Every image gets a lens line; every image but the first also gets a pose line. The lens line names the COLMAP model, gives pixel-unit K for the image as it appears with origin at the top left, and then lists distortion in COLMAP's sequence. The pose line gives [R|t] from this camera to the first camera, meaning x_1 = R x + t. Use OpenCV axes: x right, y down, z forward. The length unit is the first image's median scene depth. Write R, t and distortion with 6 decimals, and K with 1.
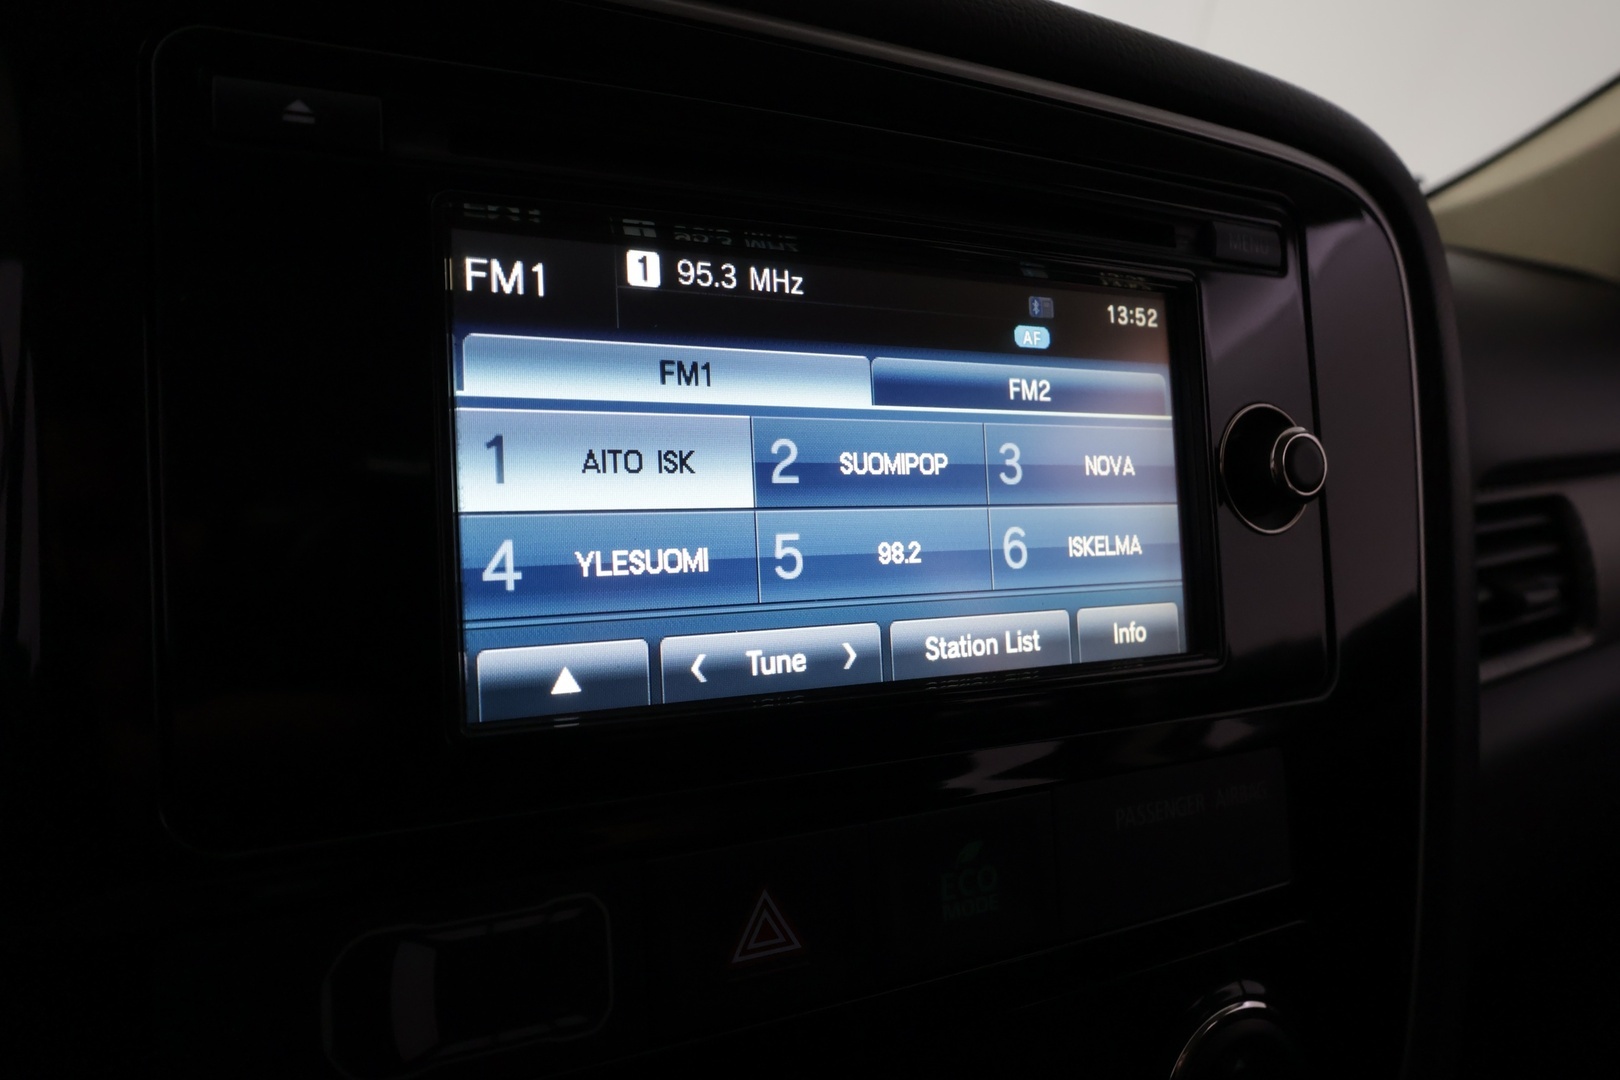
lens RADIAL K [[944.1, 0, 810.0], [0, 944.1, 540.0], [0, 0, 1]] dist [-0.000133, 0.000092]
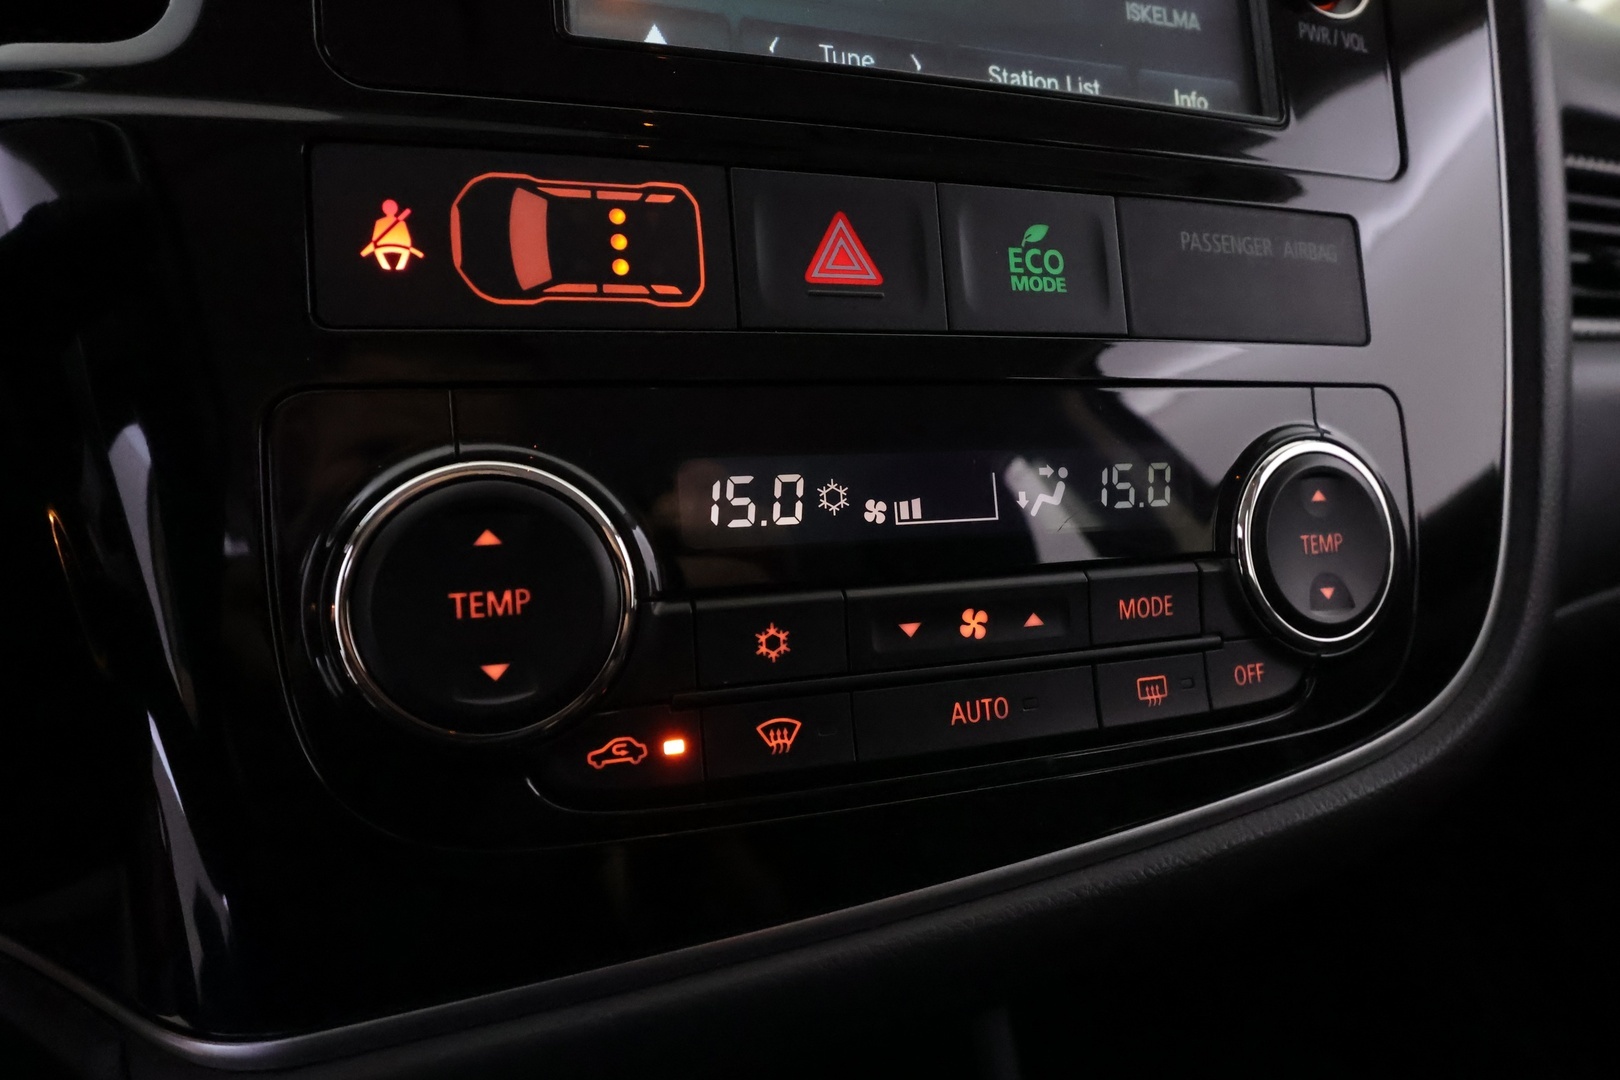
lens RADIAL K [[909.7, 0, 810.0], [0, 909.7, 540.0], [0, 0, 1]] dist [-0.007195, 0.001196]
pose [[0.993824, -0.031817, -0.106310, 0.014783], [0.029962, 0.999370, -0.018999, 0.664555], [0.106847, 0.015696, 0.994152, -0.032227]]
